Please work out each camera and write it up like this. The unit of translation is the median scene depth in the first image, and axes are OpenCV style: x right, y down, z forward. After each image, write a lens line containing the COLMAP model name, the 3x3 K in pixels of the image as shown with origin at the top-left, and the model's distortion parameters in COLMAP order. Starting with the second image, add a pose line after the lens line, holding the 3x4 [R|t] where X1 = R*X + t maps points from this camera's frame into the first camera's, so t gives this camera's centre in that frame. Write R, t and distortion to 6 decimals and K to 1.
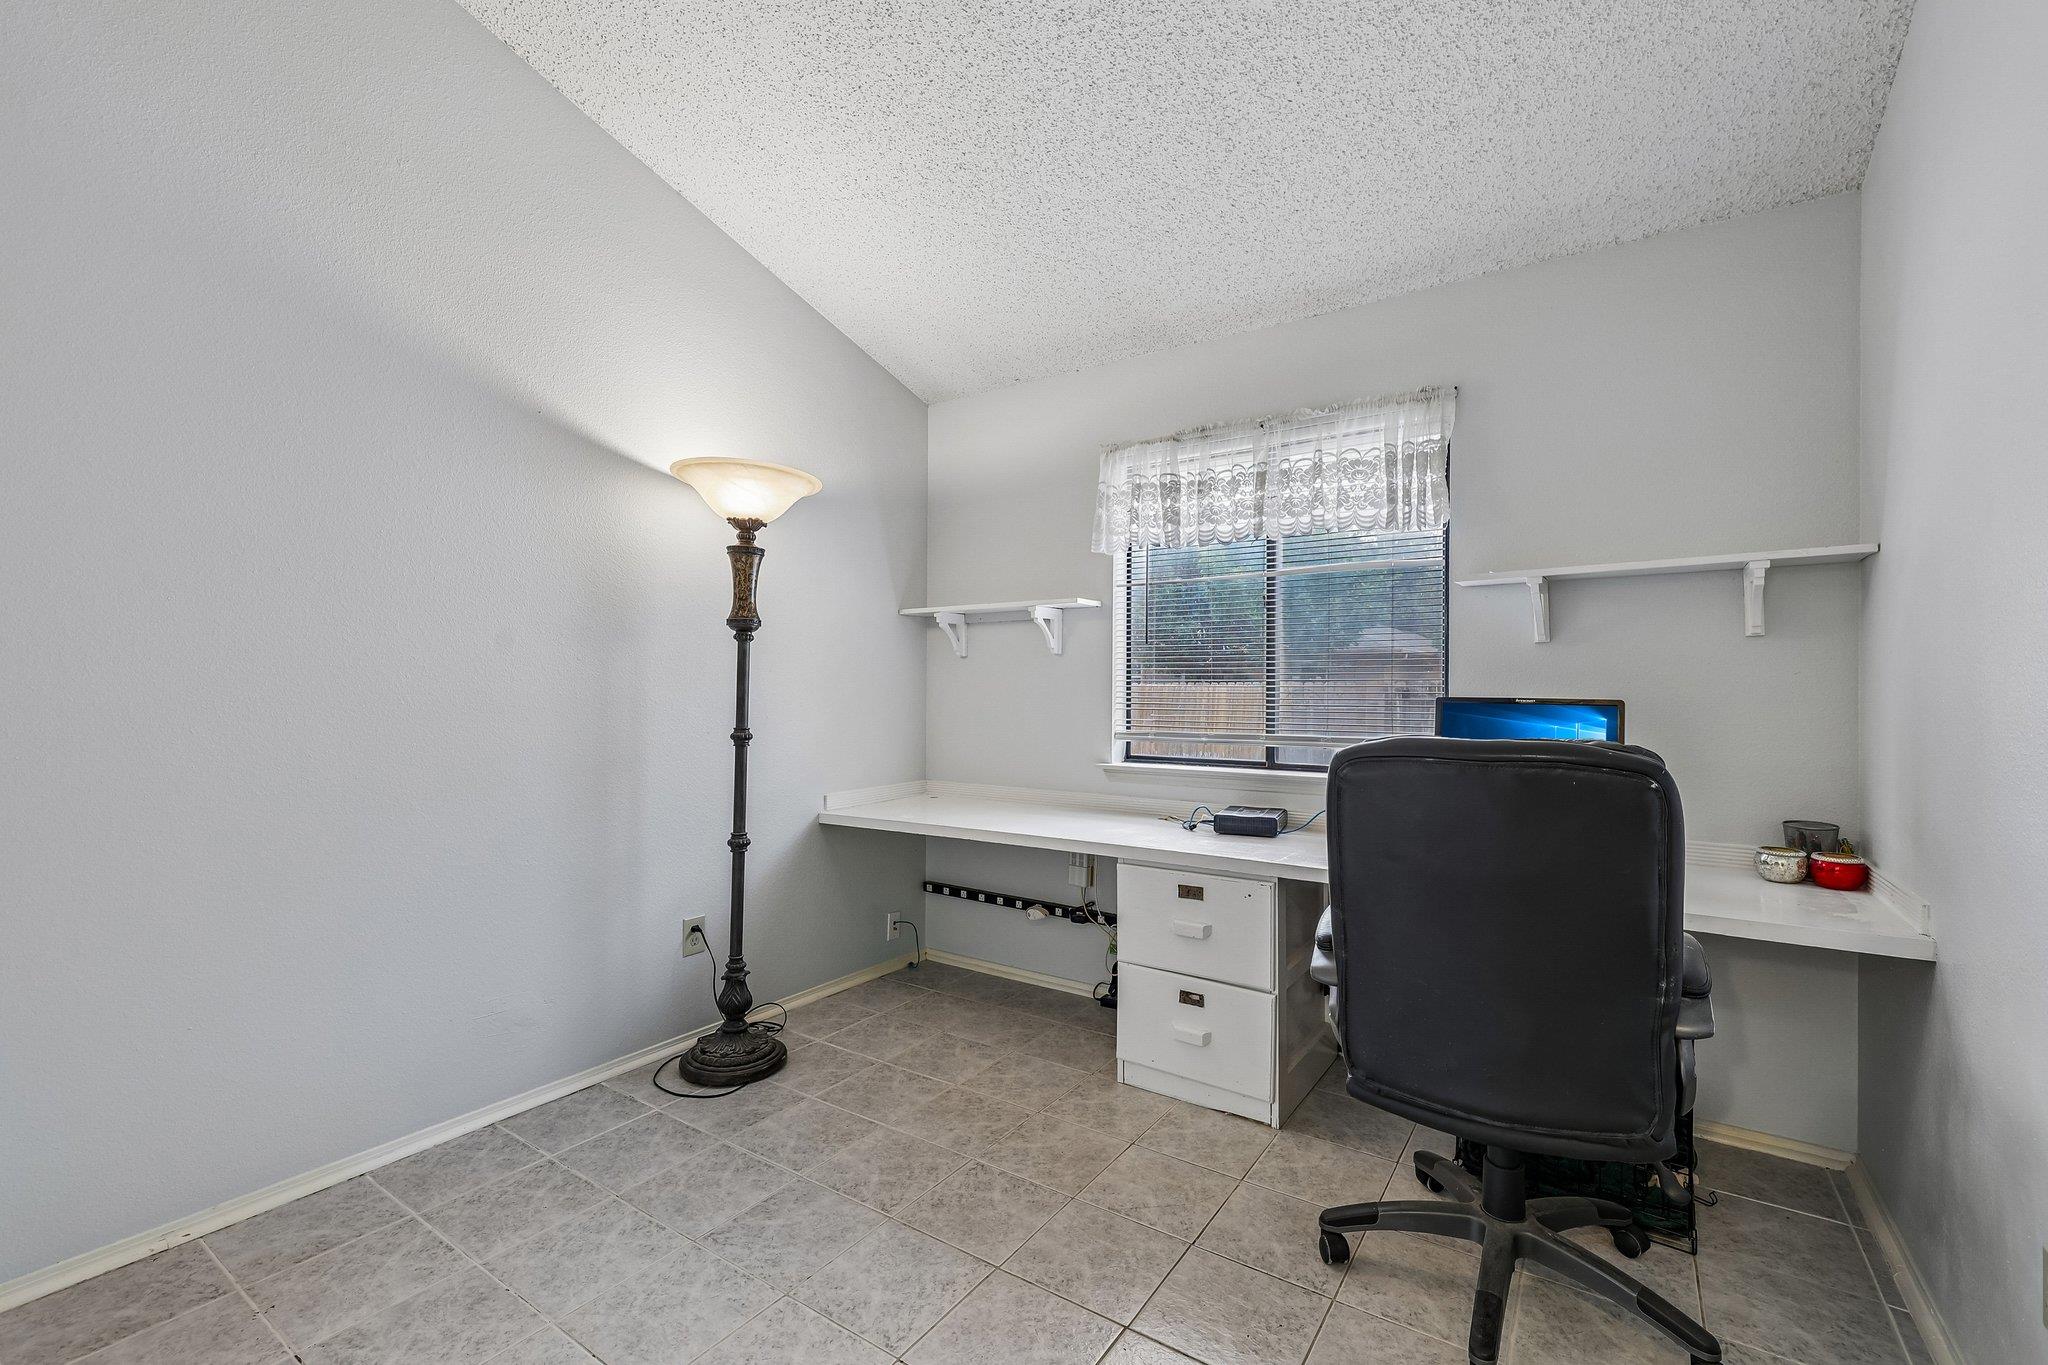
lens RADIAL K [[869.5, 0, 1036.7], [0, 869.5, 708.8], [0, 0, 1]] dist [-0.002260, 0.000893]
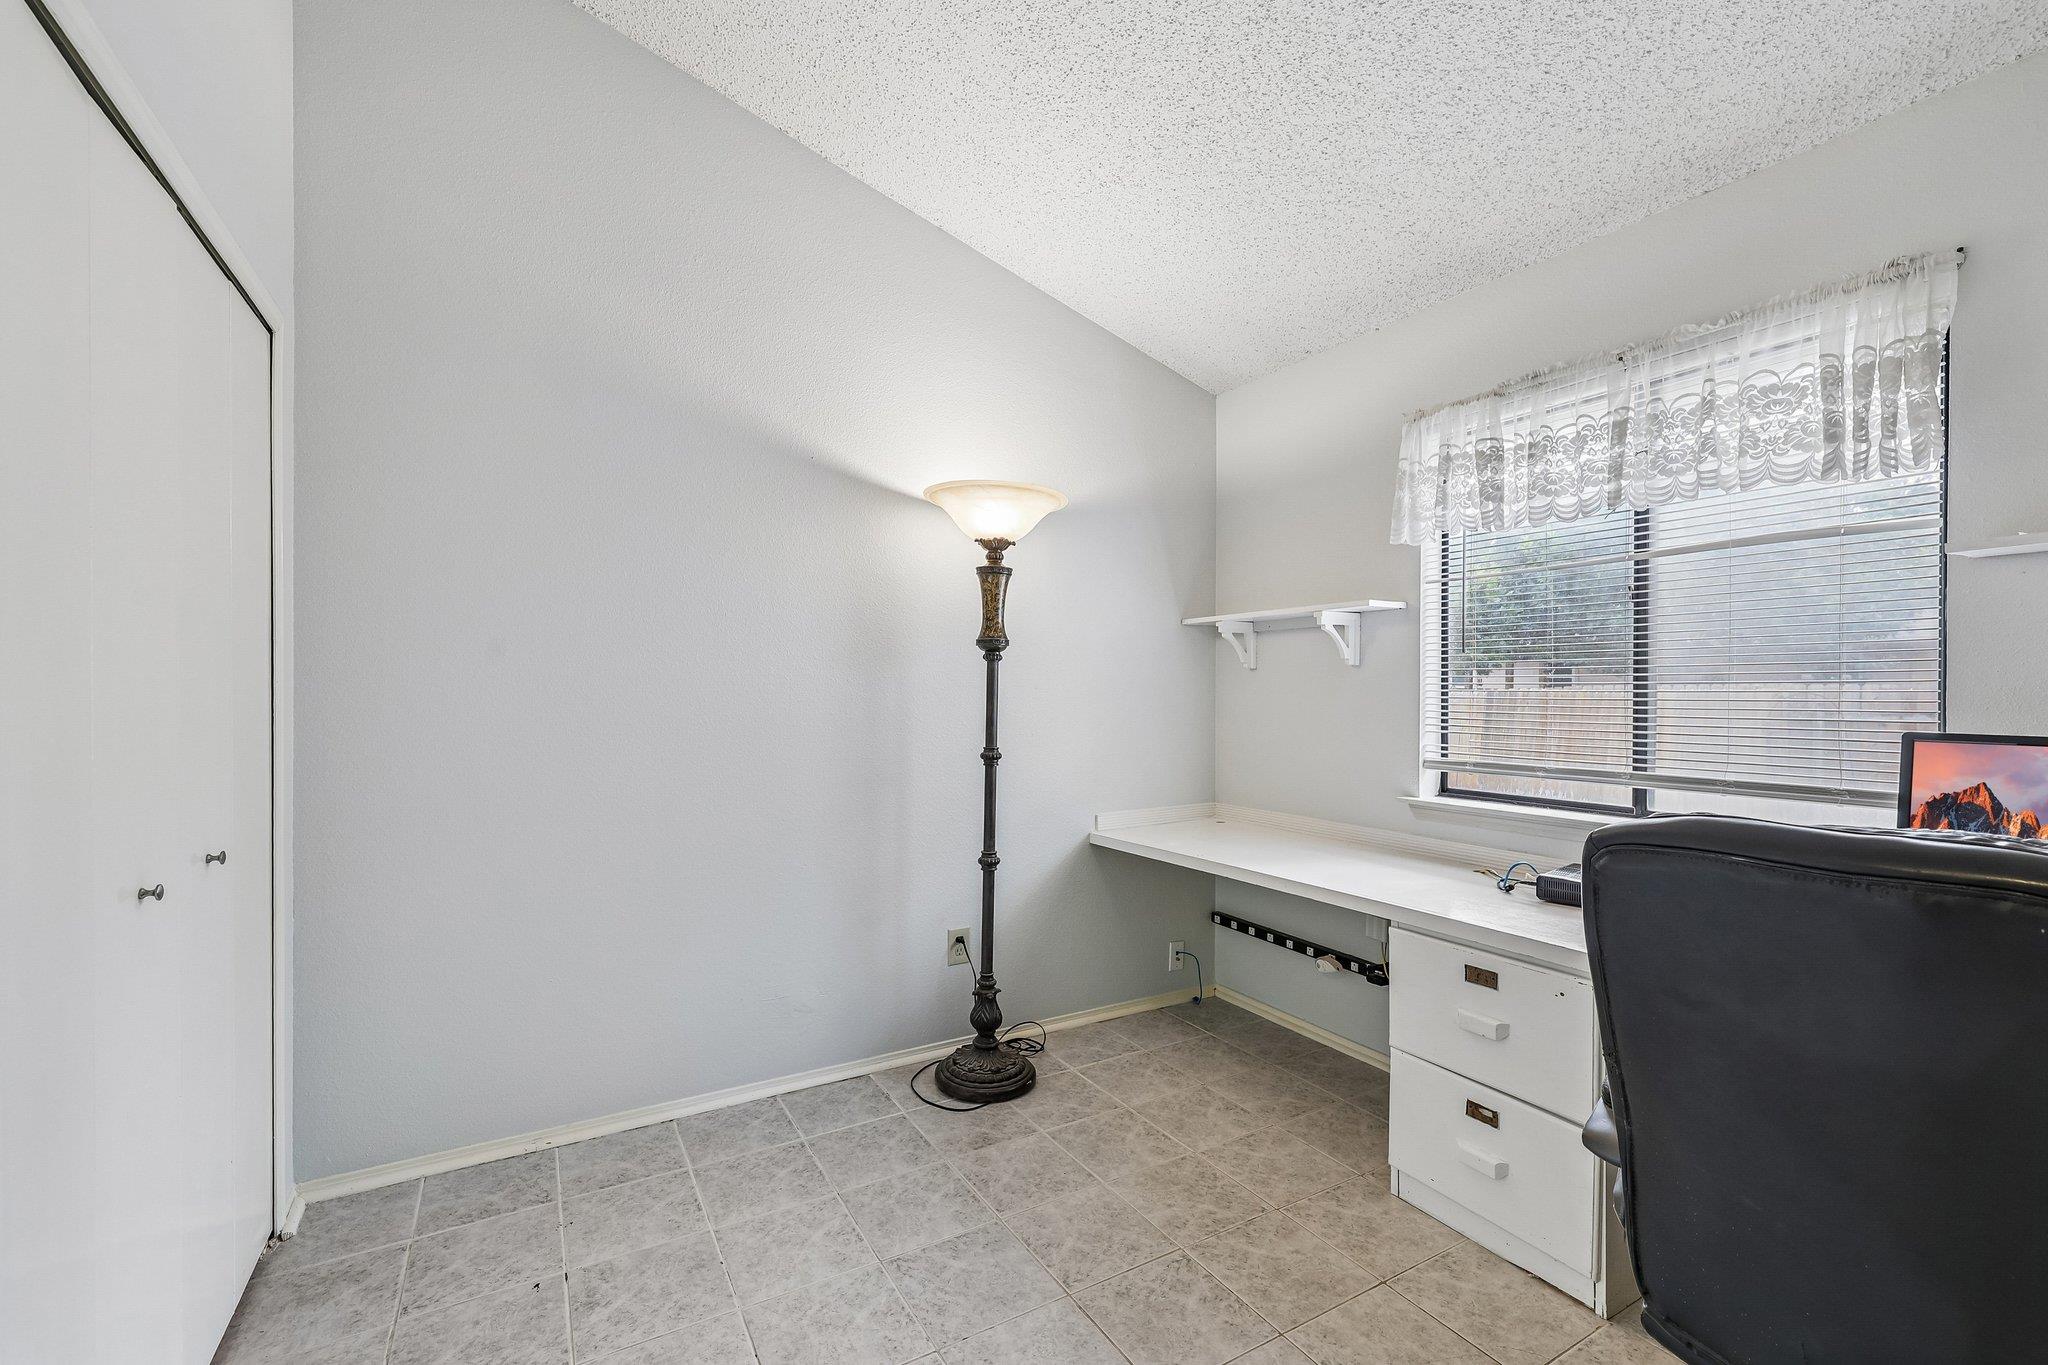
lens RADIAL K [[869.5, 0, 1036.7], [0, 869.5, 708.8], [0, 0, 1]] dist [-0.002260, 0.000893]
pose [[0.899164, 0.008102, -0.437538, 0.148975], [-0.007674, 0.999967, 0.002747, -0.025828], [0.437545, 0.000888, 0.899196, 0.121620]]
